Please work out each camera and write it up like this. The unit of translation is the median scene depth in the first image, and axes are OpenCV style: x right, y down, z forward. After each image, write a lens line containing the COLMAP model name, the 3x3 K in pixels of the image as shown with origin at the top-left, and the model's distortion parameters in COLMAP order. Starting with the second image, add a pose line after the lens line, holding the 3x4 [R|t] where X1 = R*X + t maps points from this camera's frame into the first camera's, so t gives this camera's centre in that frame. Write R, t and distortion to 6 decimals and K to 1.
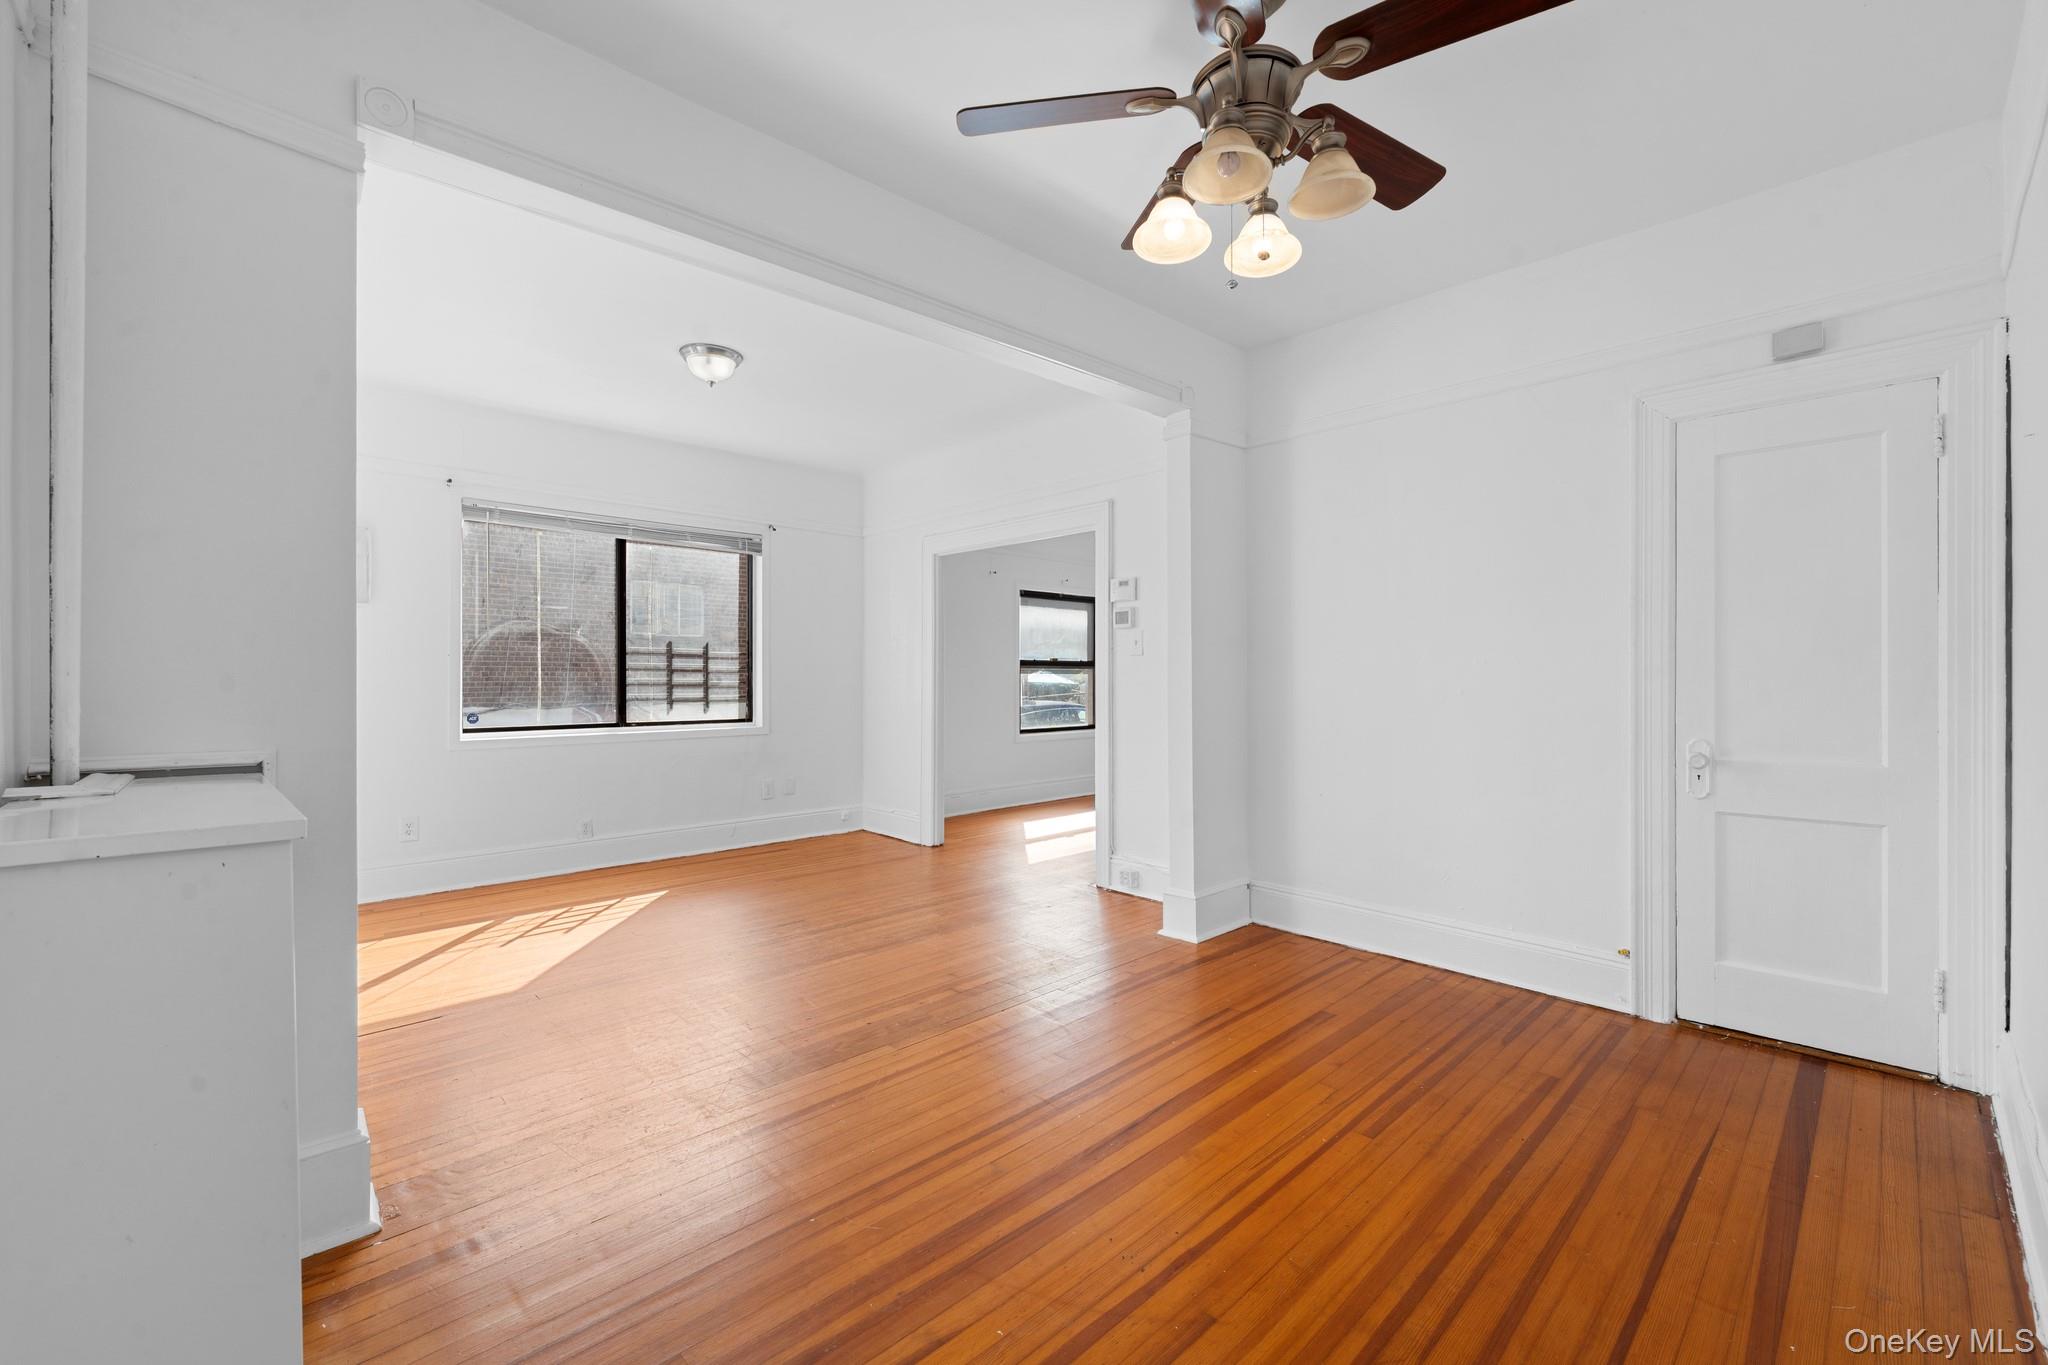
lens RADIAL K [[834.7, 0, 1018.1], [0, 834.7, 676.1], [0, 0, 1]] dist [0.010181, -0.000132]
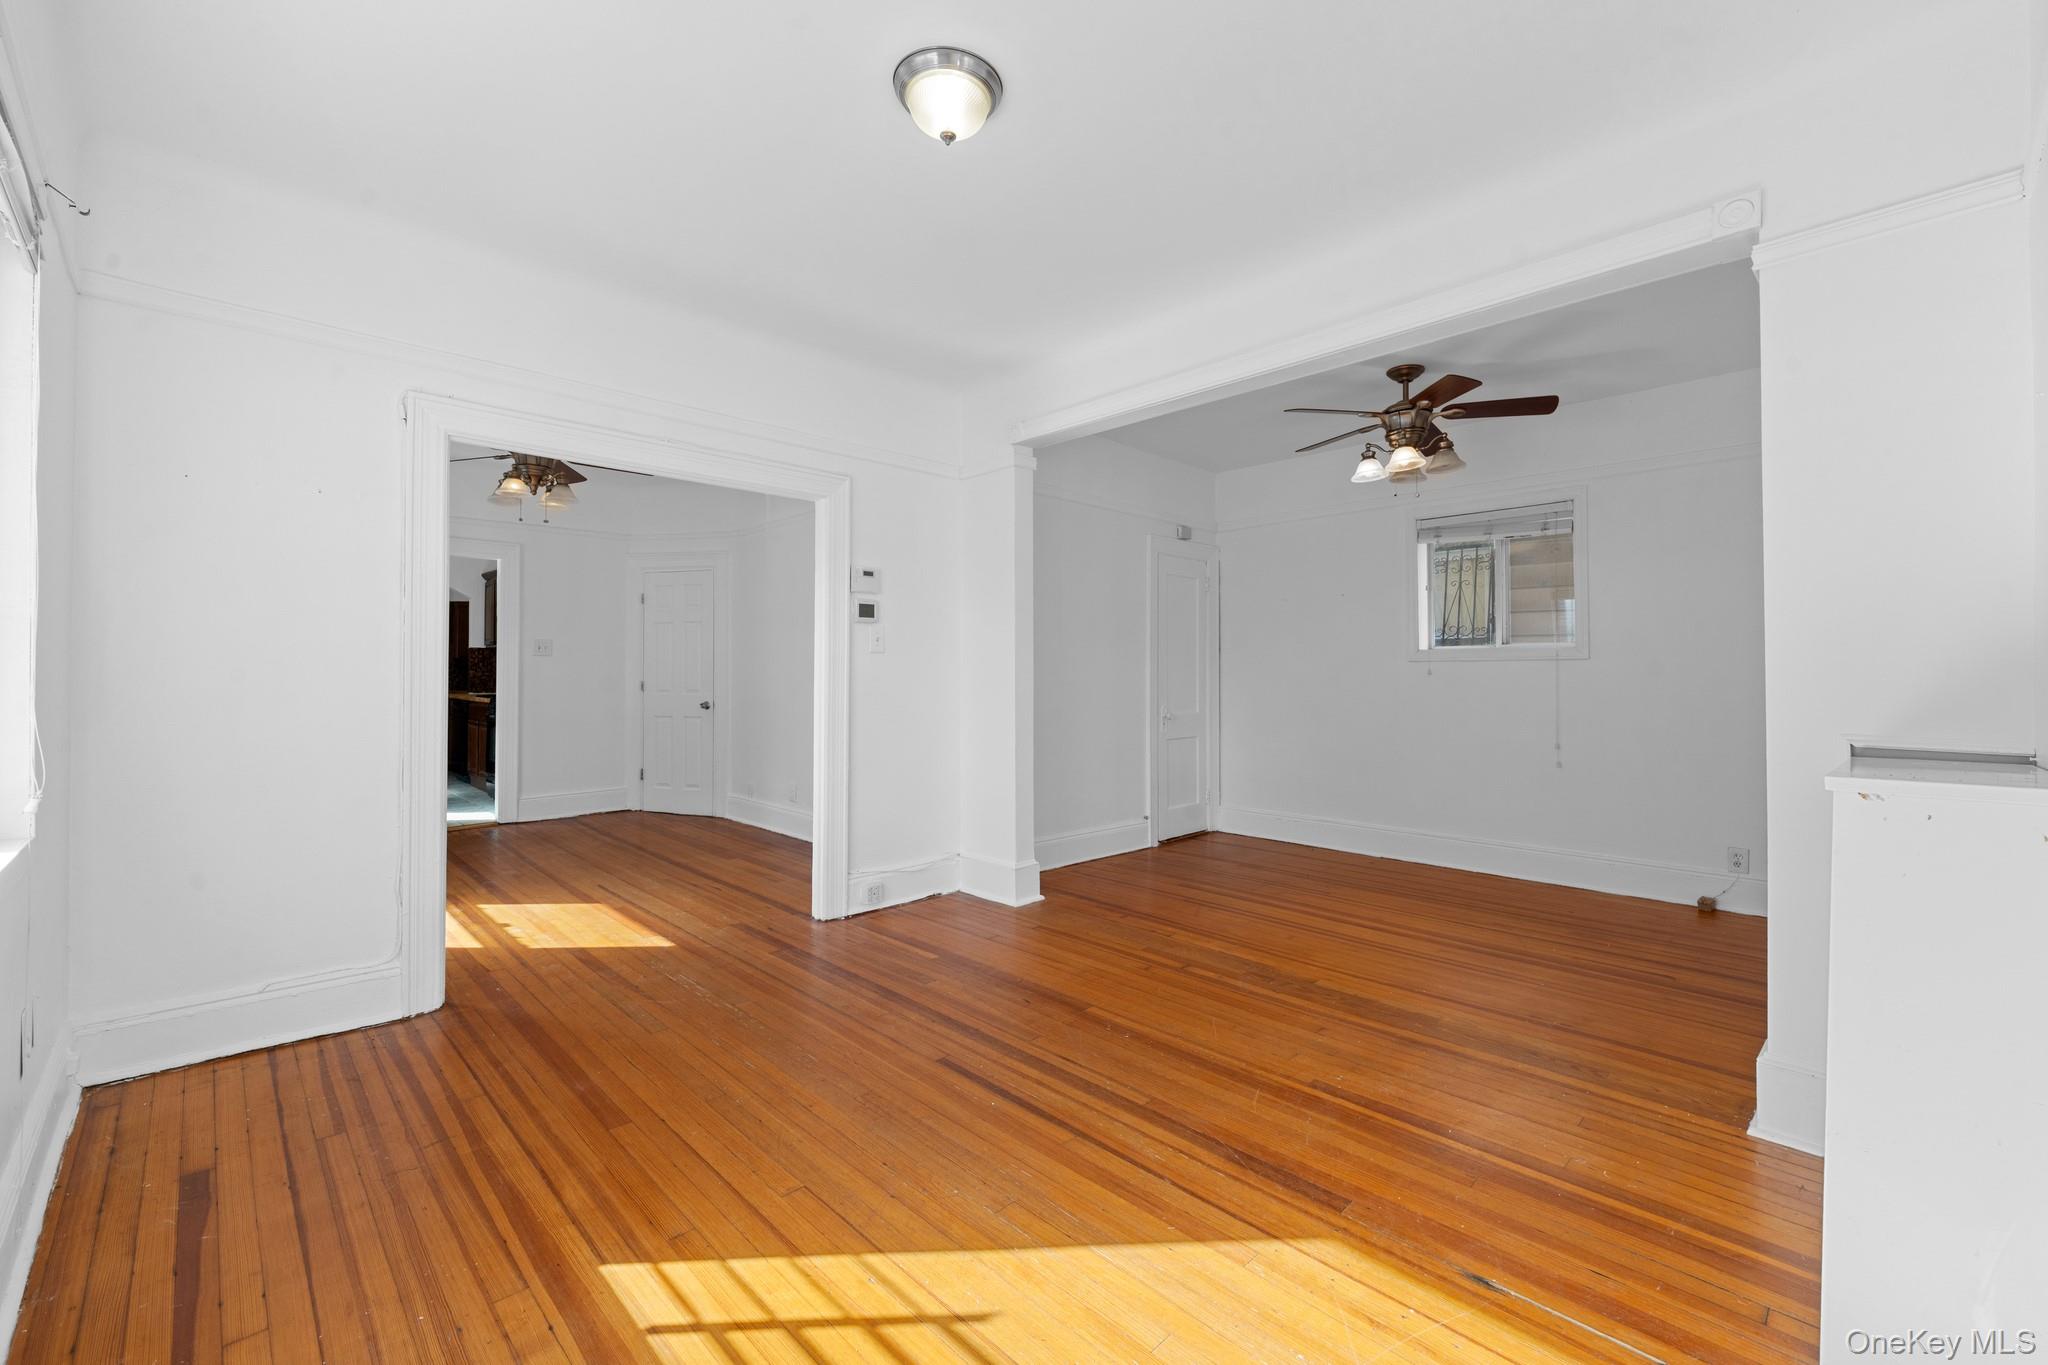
lens RADIAL K [[843.1, 0, 1028.7], [0, 843.1, 659.8], [0, 0, 1]] dist [0.007147, -0.000160]
pose [[-0.010742, 0.017878, 0.999782, -0.678581], [-0.003277, 0.999834, -0.017914, -0.000347], [-0.999937, -0.003469, -0.010682, 0.704553]]
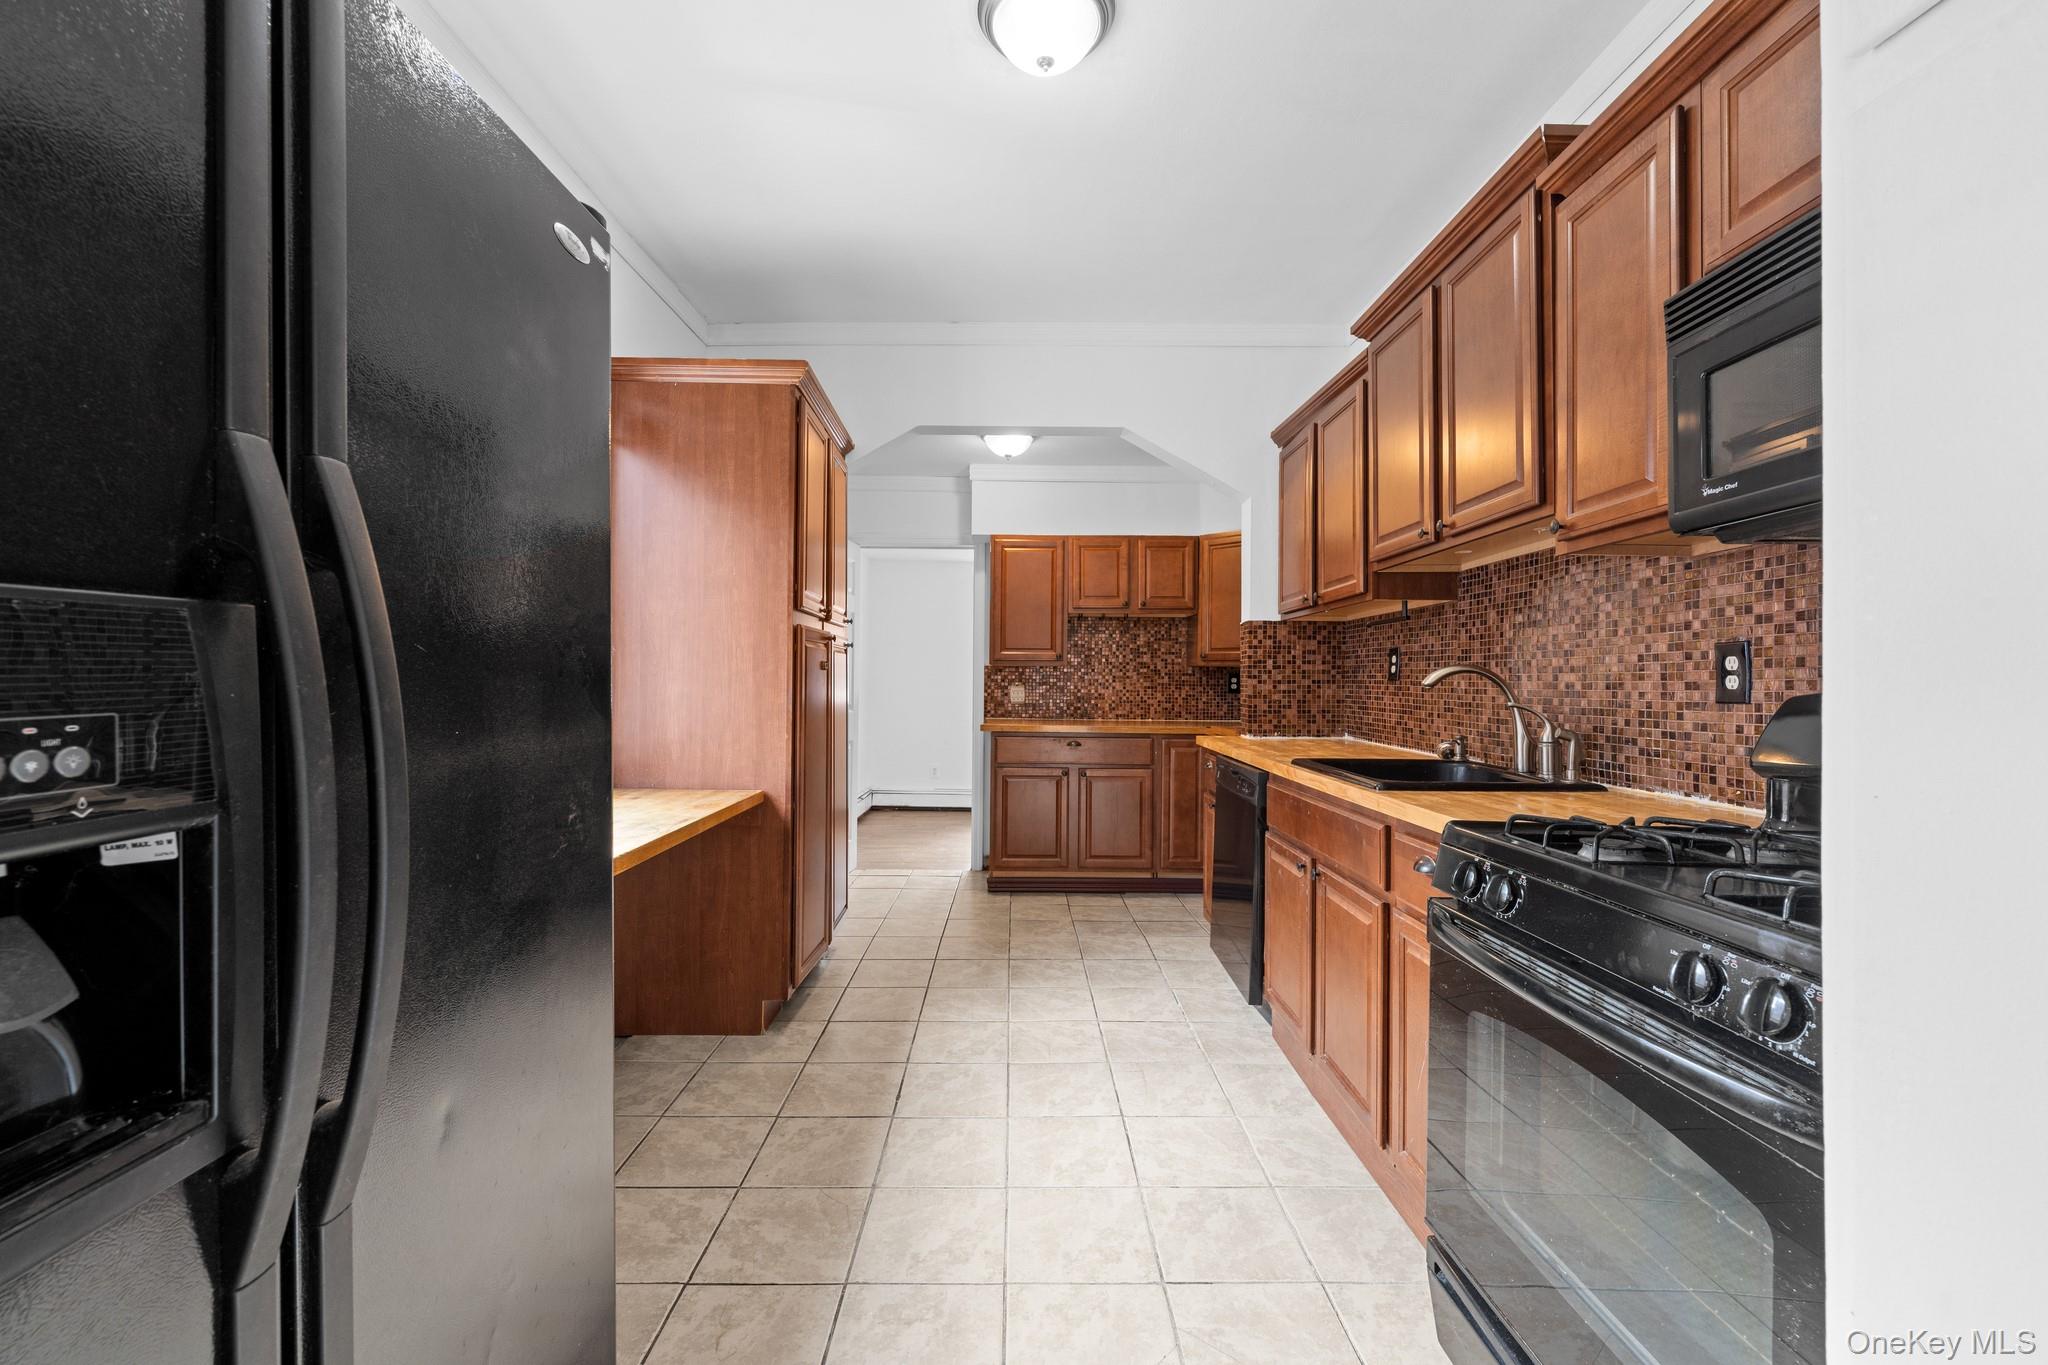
lens RADIAL K [[834.0, 0, 1024.0], [0, 834.0, 682.5], [0, 0, 1]] dist [-0.001718, -0.000580]
pose [[0.686138, 0.001749, 0.727470, 0.463520], [-0.004640, 0.999987, 0.001972, -0.003389], [-0.727457, -0.004728, 0.686137, 1.503798]]
